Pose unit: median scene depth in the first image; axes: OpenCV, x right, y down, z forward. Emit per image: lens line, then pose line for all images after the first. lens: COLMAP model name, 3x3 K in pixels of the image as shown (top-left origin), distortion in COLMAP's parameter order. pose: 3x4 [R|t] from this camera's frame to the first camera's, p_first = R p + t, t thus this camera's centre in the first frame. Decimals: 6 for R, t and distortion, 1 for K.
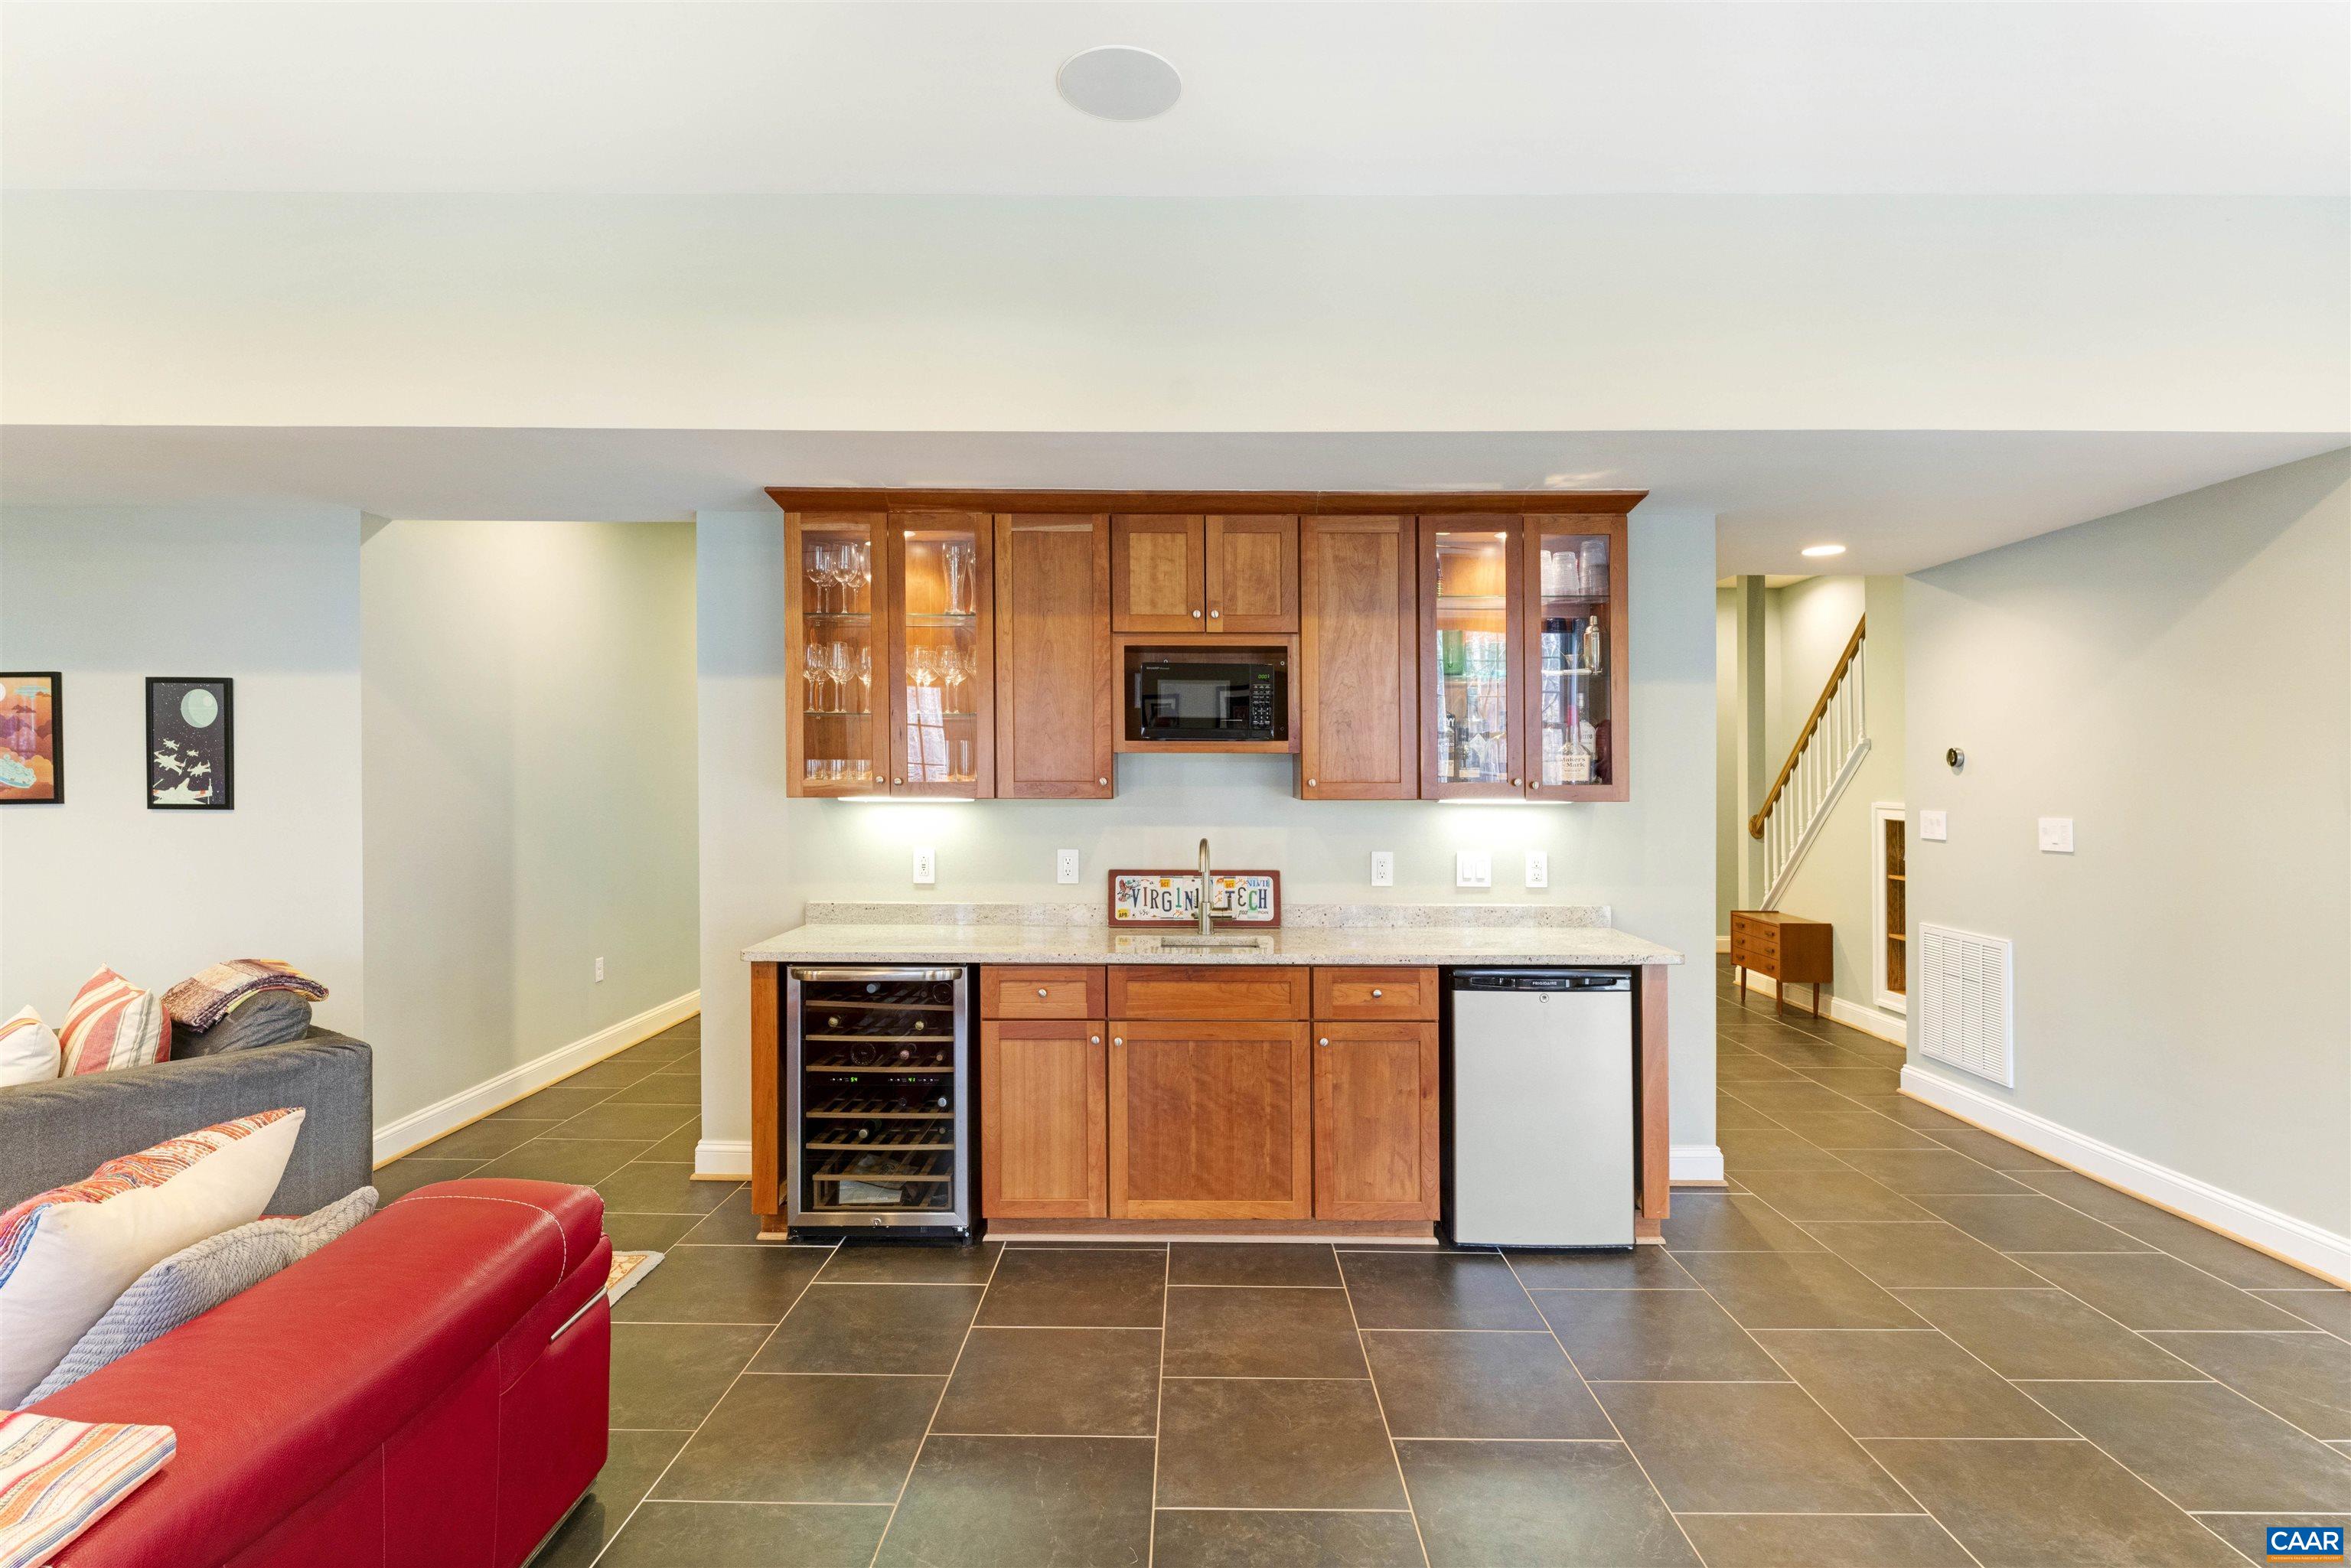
lens RADIAL K [[1168.5, 0, 1177.9], [0, 1168.5, 783.9], [0, 0, 1]] dist [0.000889, 0.000339]
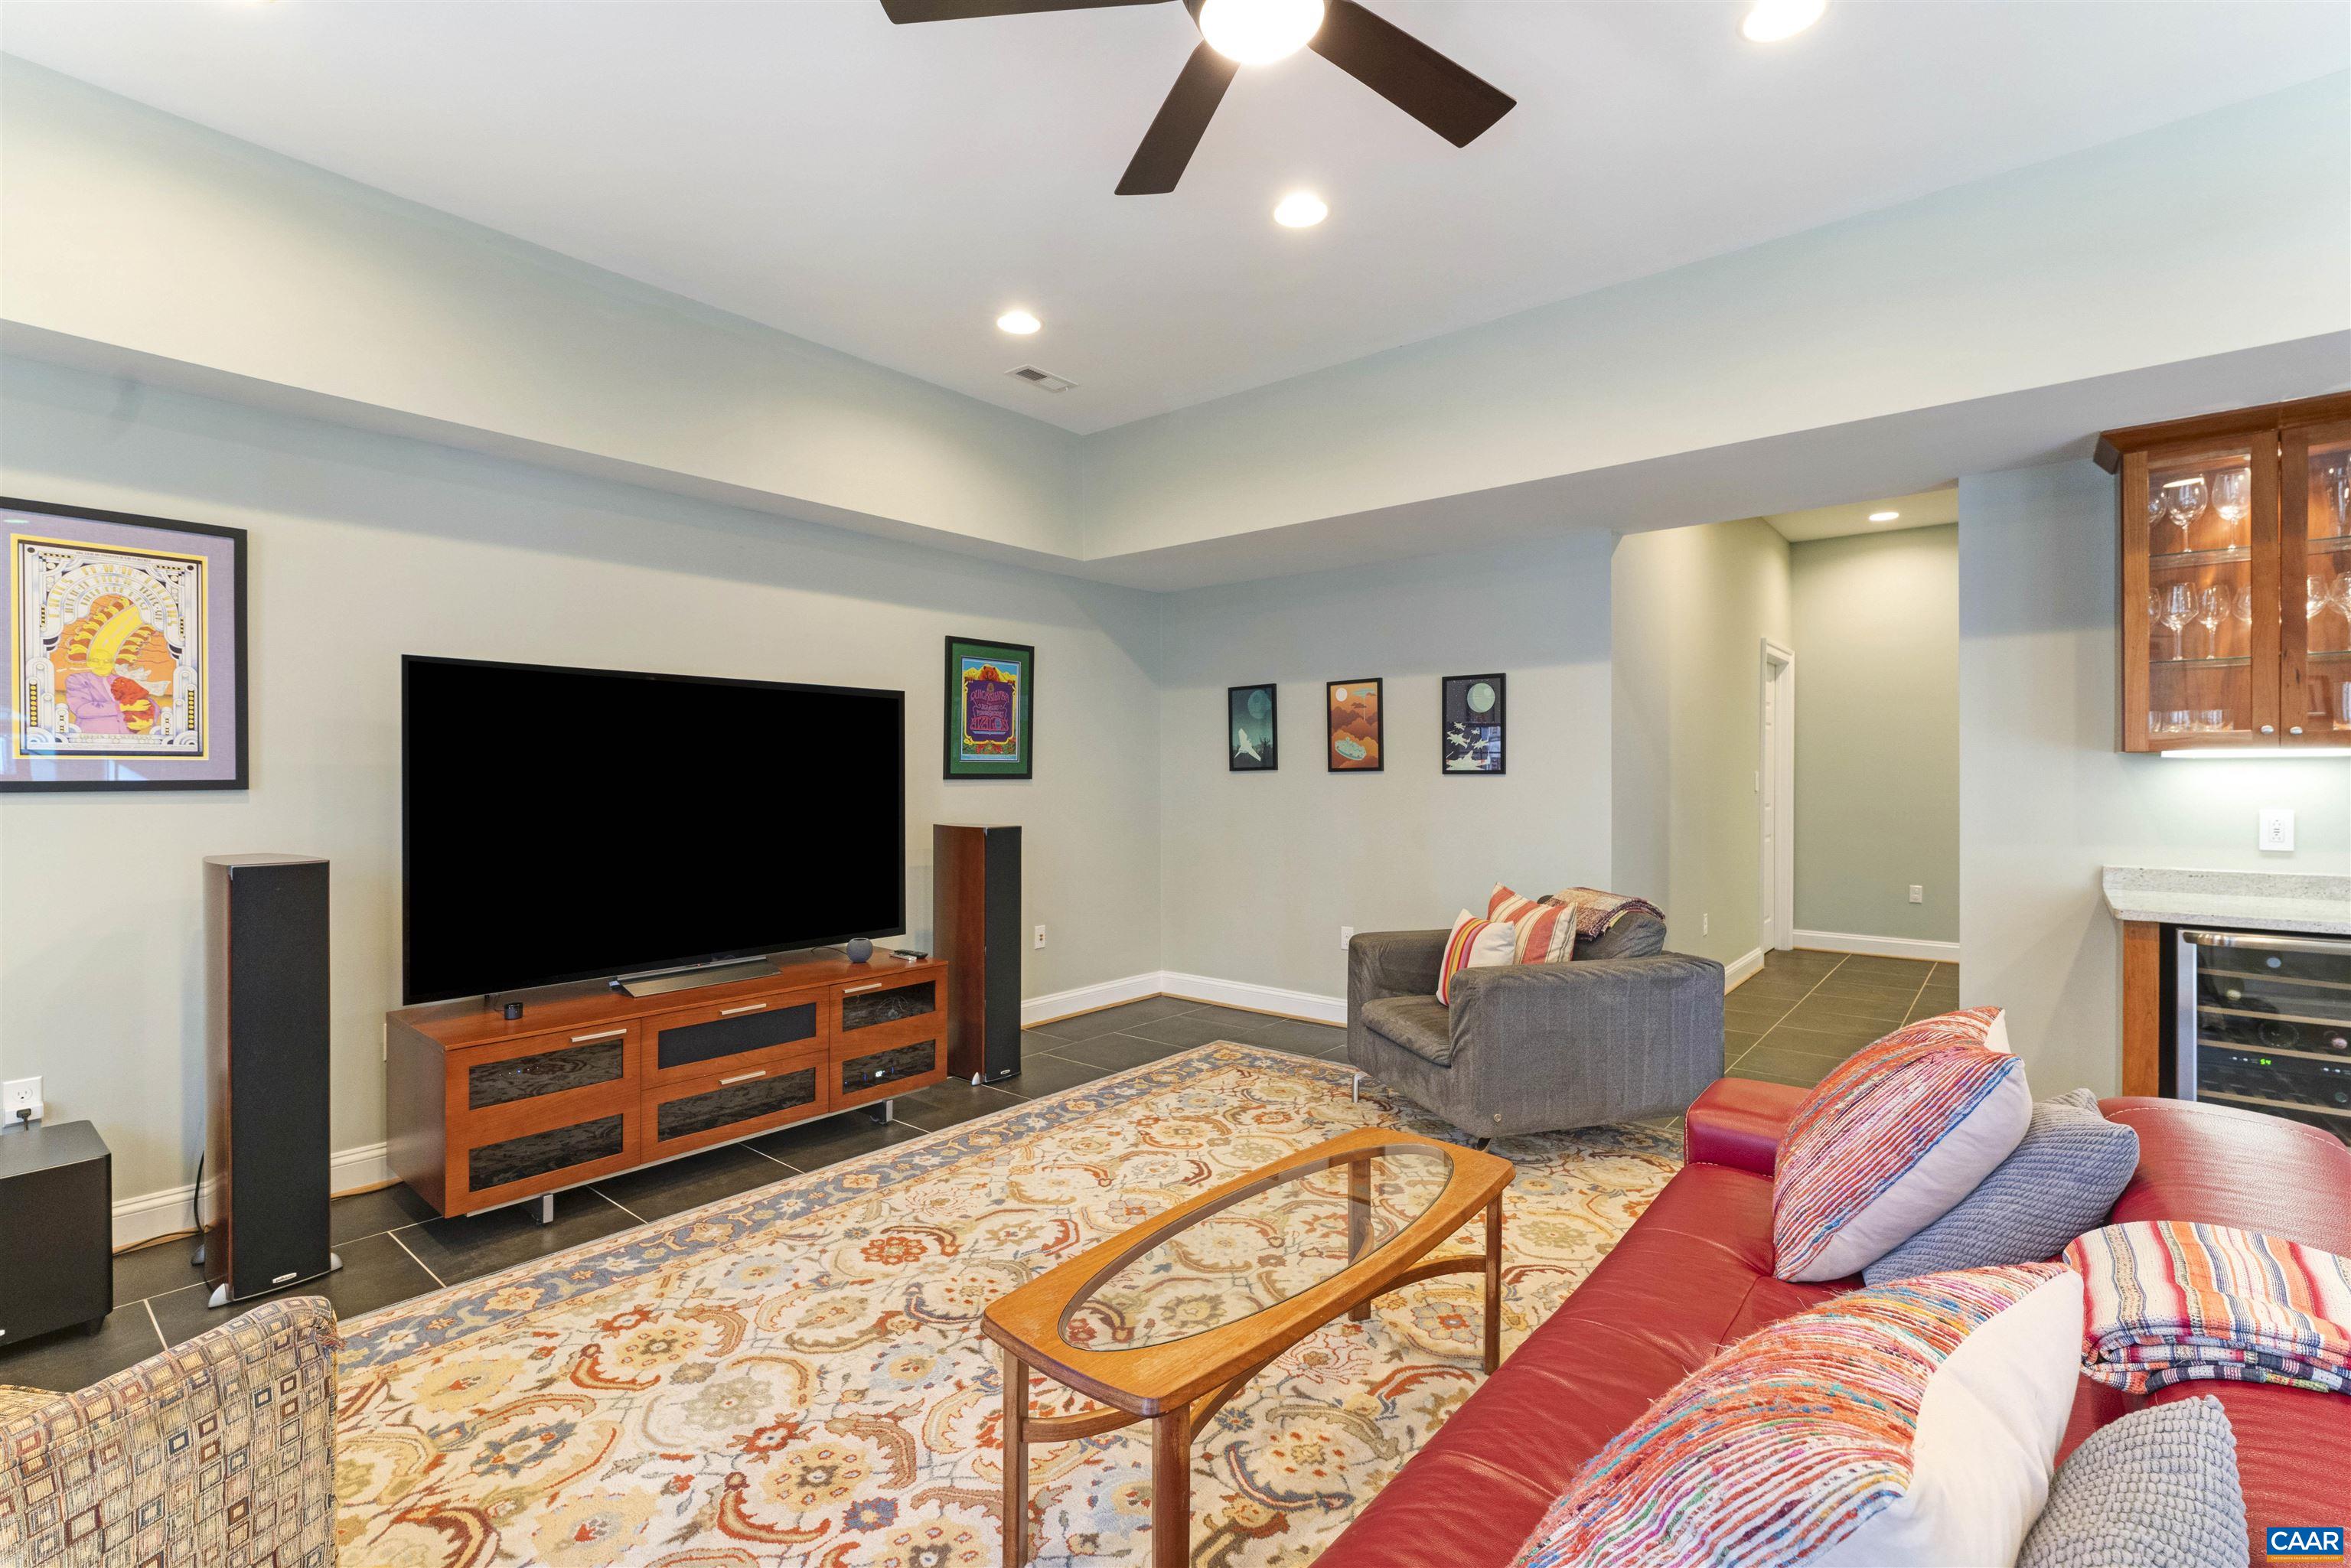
lens RADIAL K [[1037.9, 0, 1176.3], [0, 1037.9, 784.2], [0, 0, 1]] dist [-0.000835, -0.000148]
pose [[0.777657, -0.002066, -0.628685, -0.367104], [0.005637, 0.999977, 0.003686, 0.026944], [0.628663, -0.006411, 0.777651, -0.130169]]
